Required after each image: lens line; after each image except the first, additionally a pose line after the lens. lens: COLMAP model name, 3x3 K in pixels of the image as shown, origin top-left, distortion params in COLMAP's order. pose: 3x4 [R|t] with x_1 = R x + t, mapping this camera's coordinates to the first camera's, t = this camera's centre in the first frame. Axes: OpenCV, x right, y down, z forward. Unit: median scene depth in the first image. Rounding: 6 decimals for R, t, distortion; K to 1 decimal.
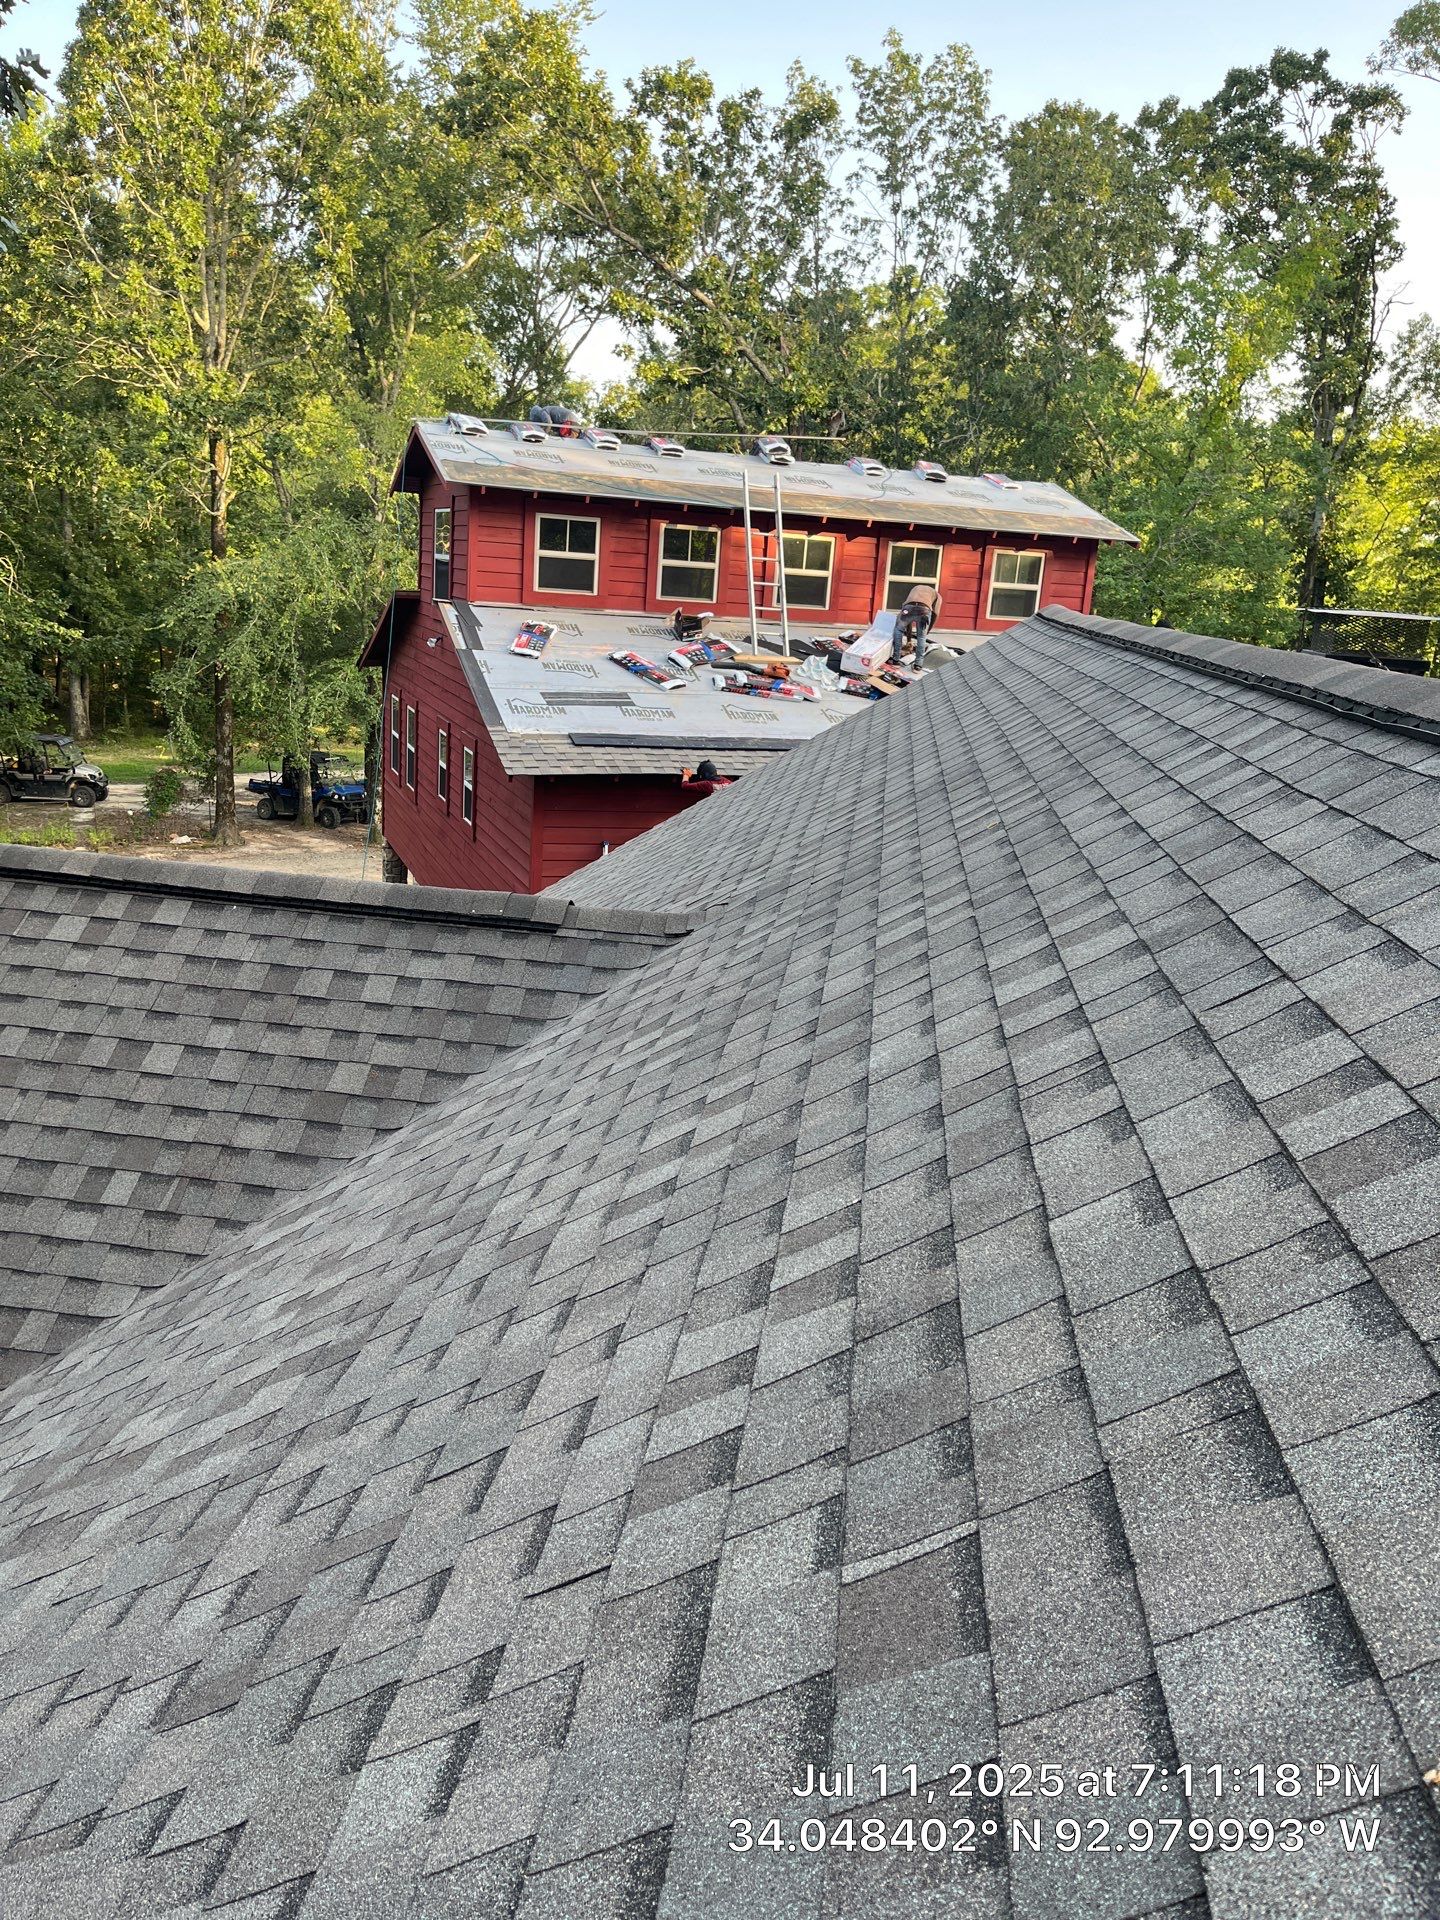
lens RADIAL K [[1455.6, 0, 712.6], [0, 1455.6, 962.0], [0, 0, 1]] dist [0.070552, -0.103387]
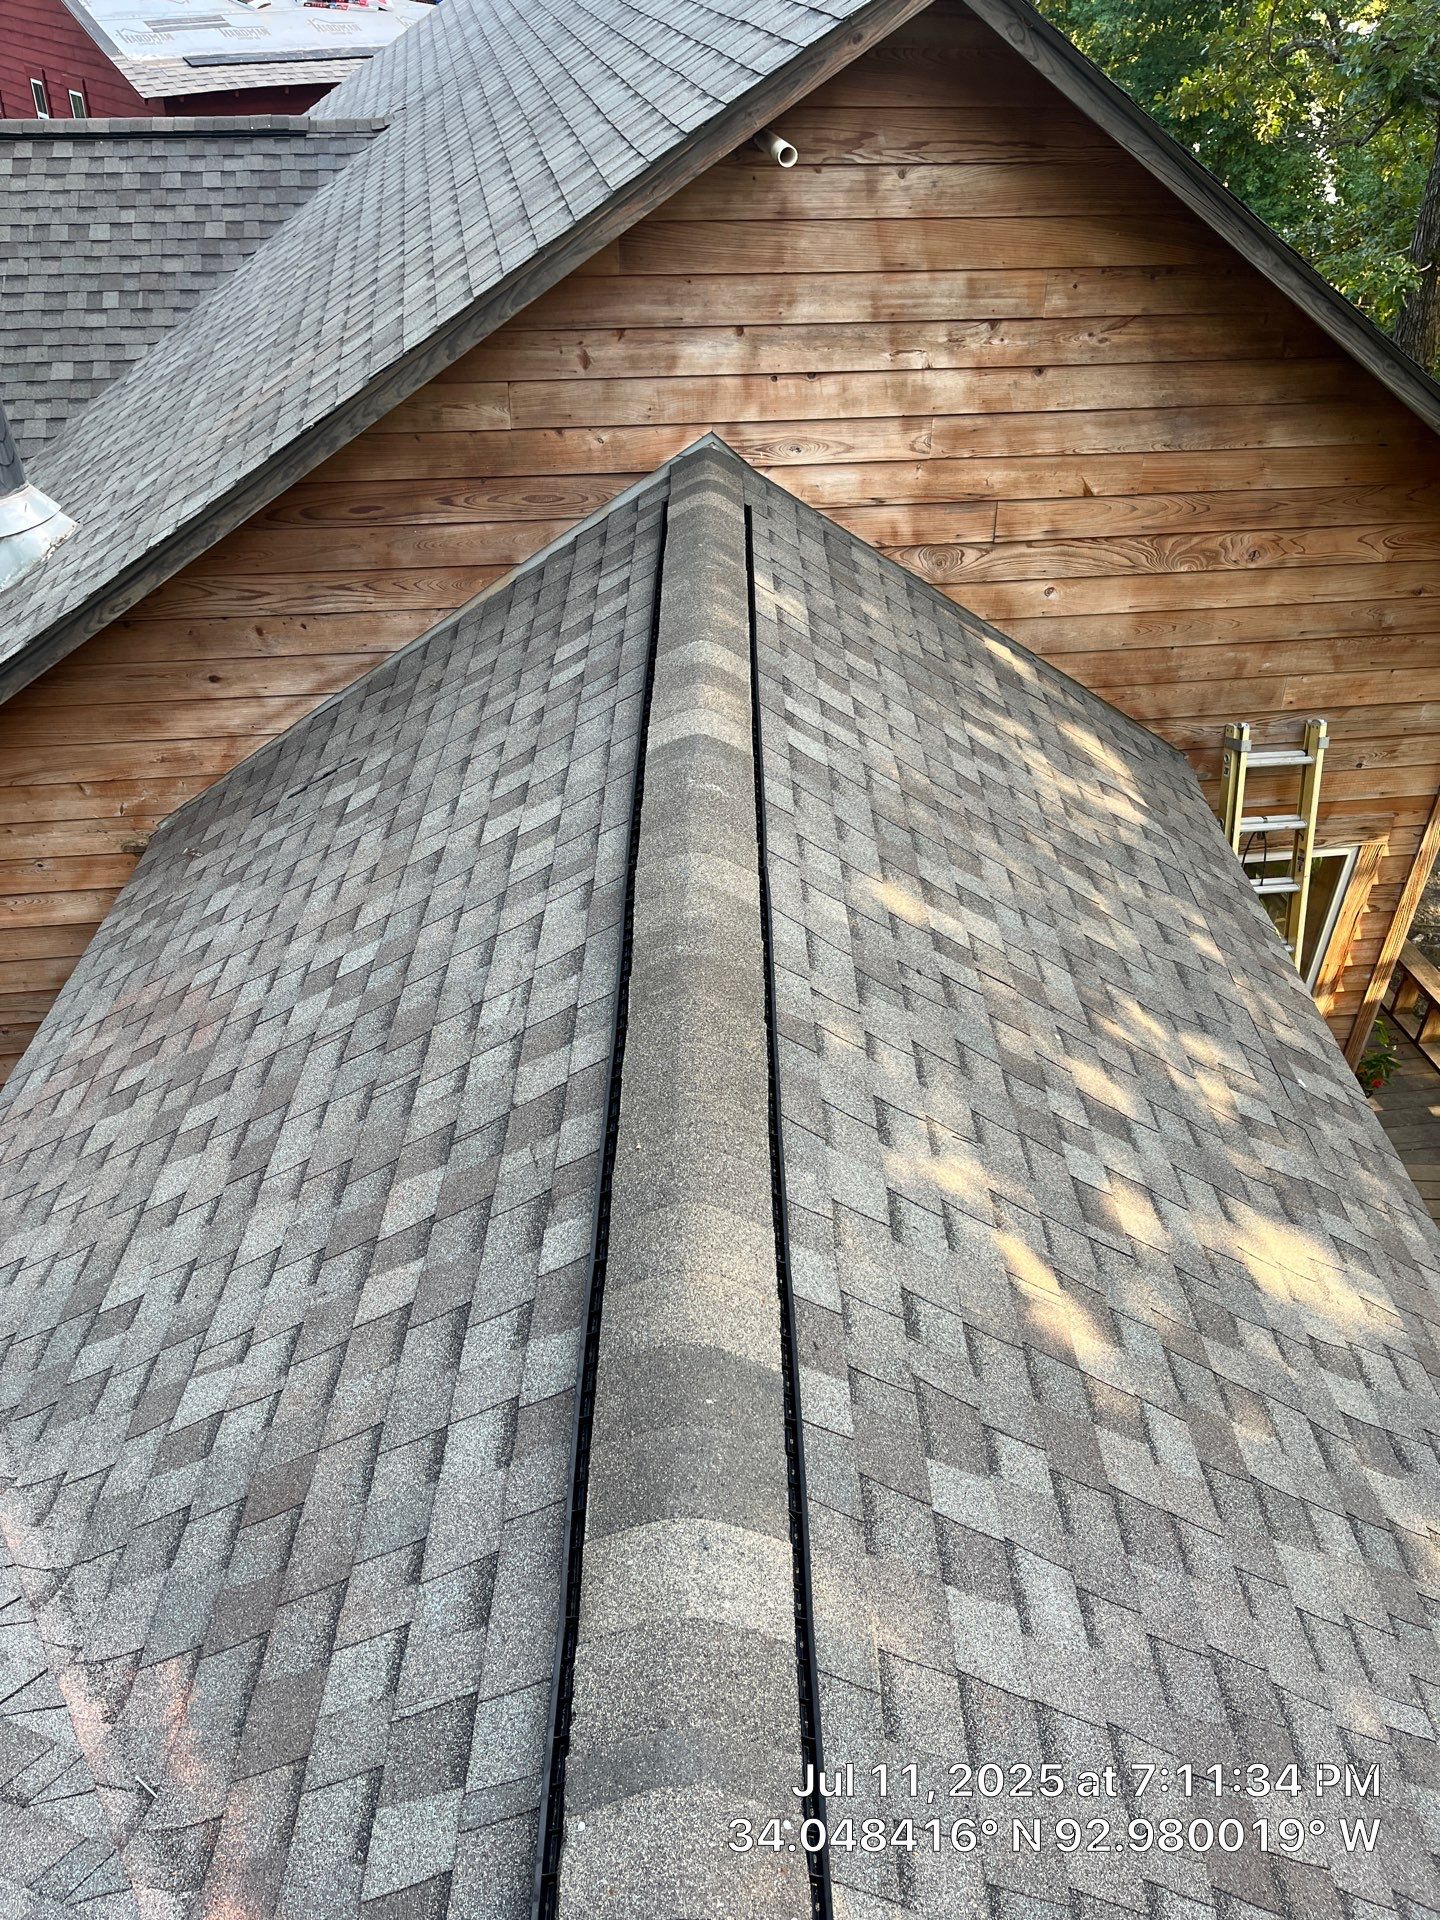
lens RADIAL K [[1455.6, 0, 721.9], [0, 1455.6, 968.4], [0, 0, 1]] dist [0.070552, -0.103387]
pose [[0.956780, -0.208037, 0.203207, -0.062465], [0.117311, 0.915477, 0.384890, 0.084065], [-0.266103, -0.344417, 0.900315, -0.317966]]
